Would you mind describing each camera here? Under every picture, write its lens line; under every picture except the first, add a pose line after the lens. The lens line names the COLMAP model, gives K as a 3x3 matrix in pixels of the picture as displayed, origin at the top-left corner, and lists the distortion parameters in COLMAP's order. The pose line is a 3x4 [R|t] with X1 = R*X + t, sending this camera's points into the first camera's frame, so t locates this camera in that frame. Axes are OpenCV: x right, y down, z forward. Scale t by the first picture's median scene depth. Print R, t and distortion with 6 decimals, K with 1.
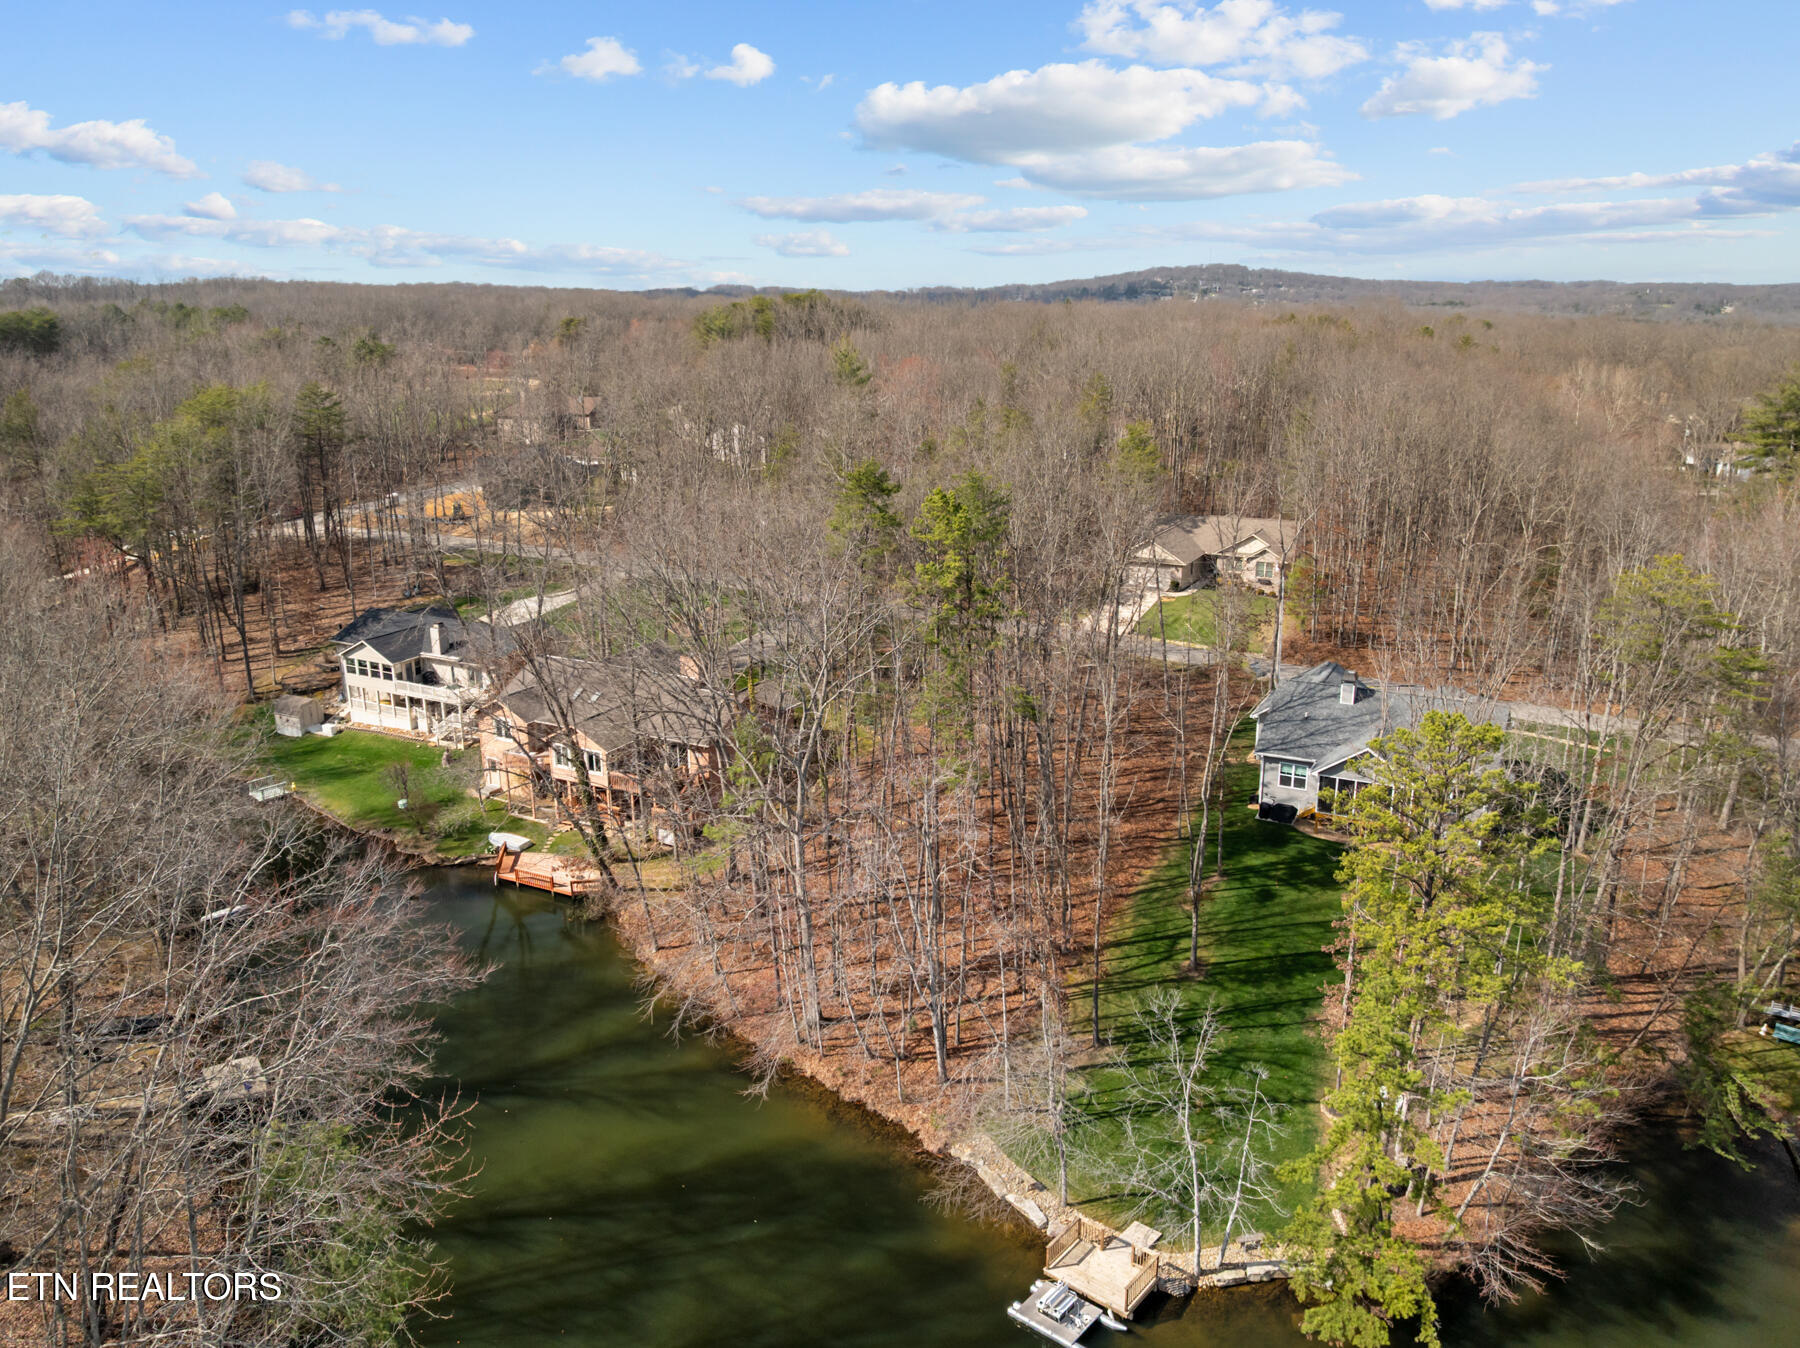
lens RADIAL K [[1290.8, 0, 900.0], [0, 1290.8, 674.0], [0, 0, 1]] dist [-0.039975, 0.002190]
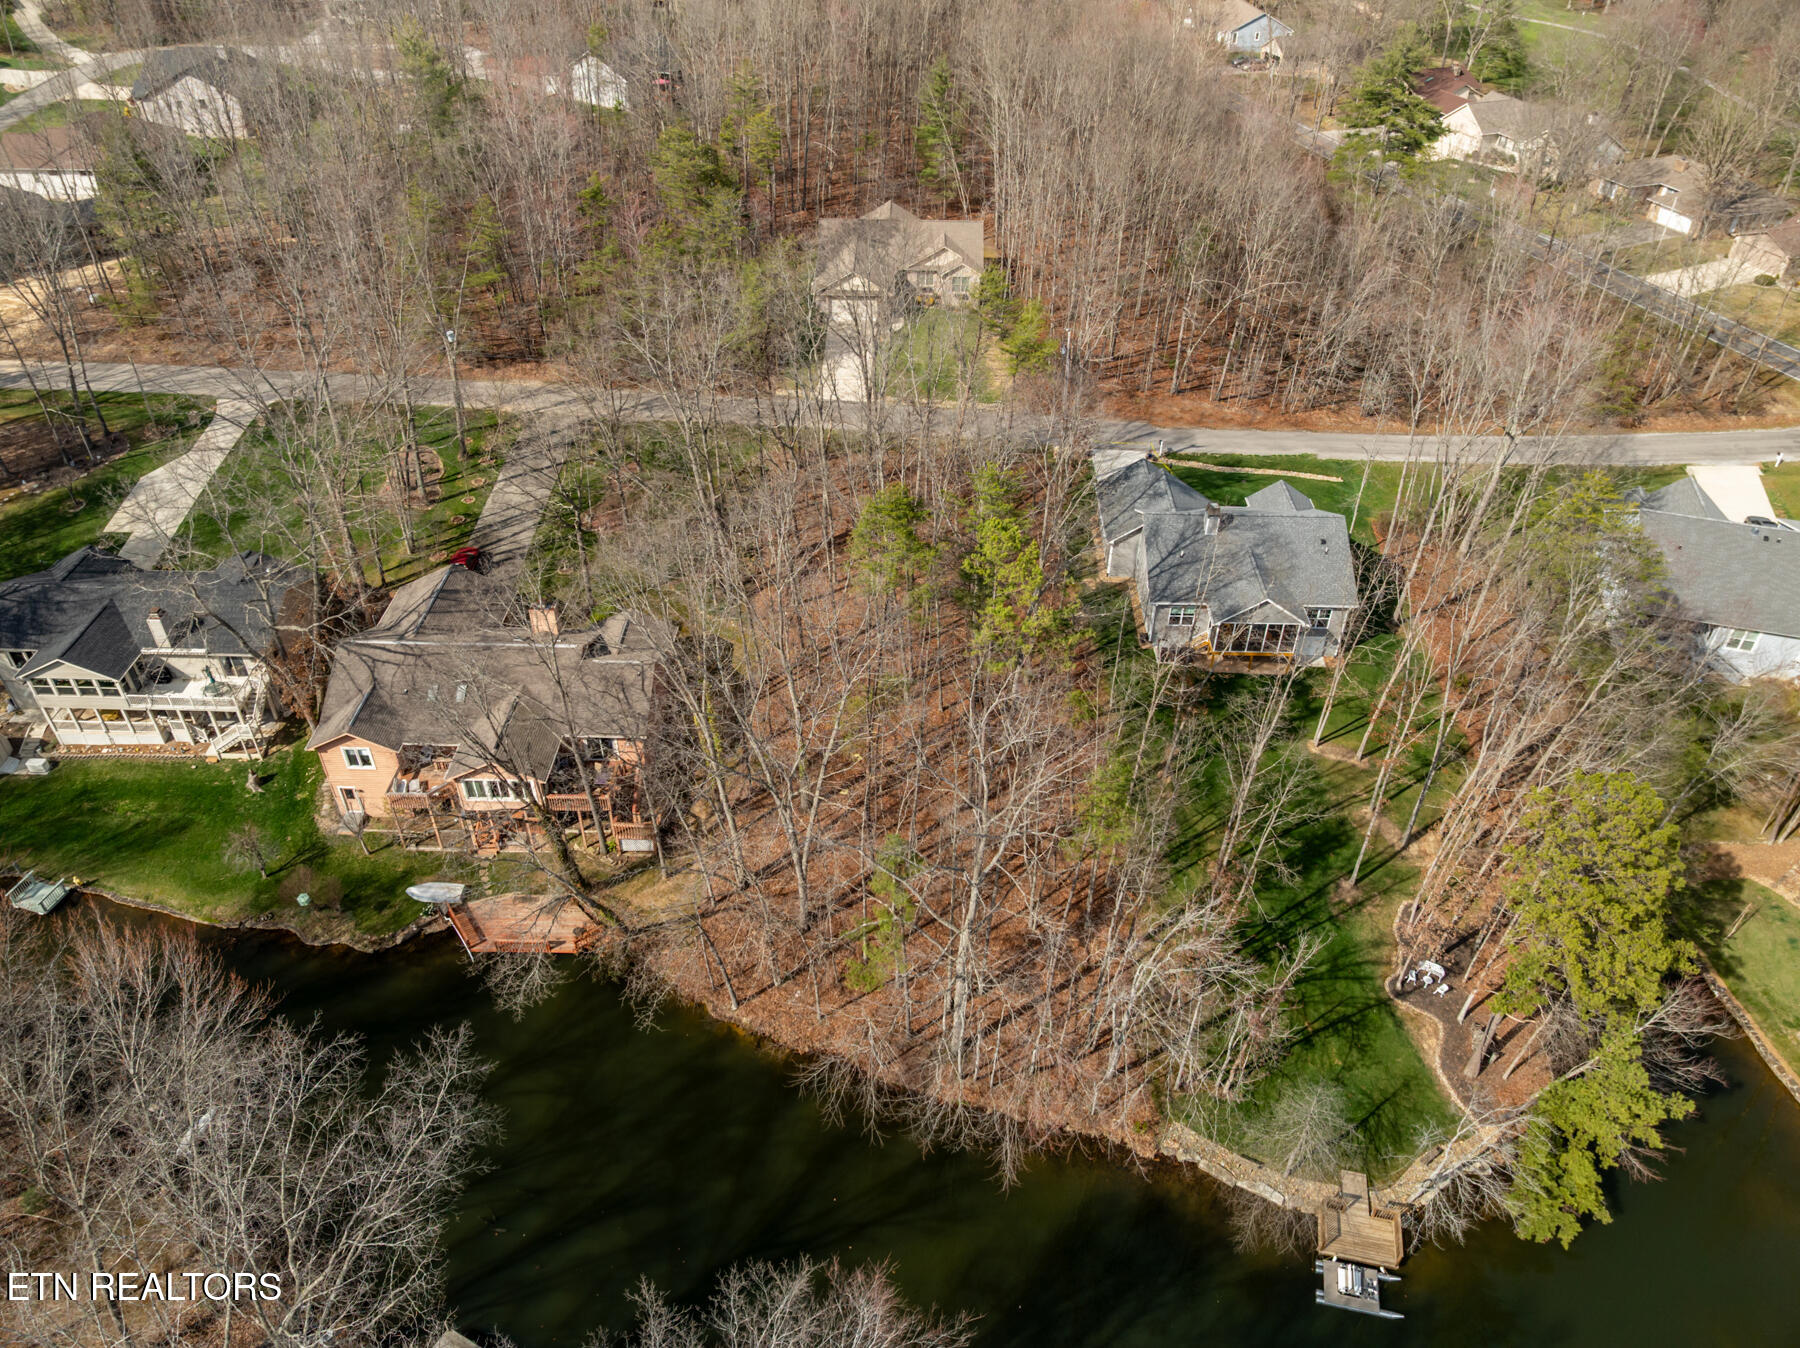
lens RADIAL K [[1271.7, 0, 914.8], [0, 1271.7, 675.6], [0, 0, 1]] dist [-0.039455, -0.001294]
pose [[0.890873, -0.270789, 0.364717, -0.237162], [0.113214, 0.909918, 0.399038, -0.257905], [-0.439918, -0.314201, 0.841279, 0.141906]]
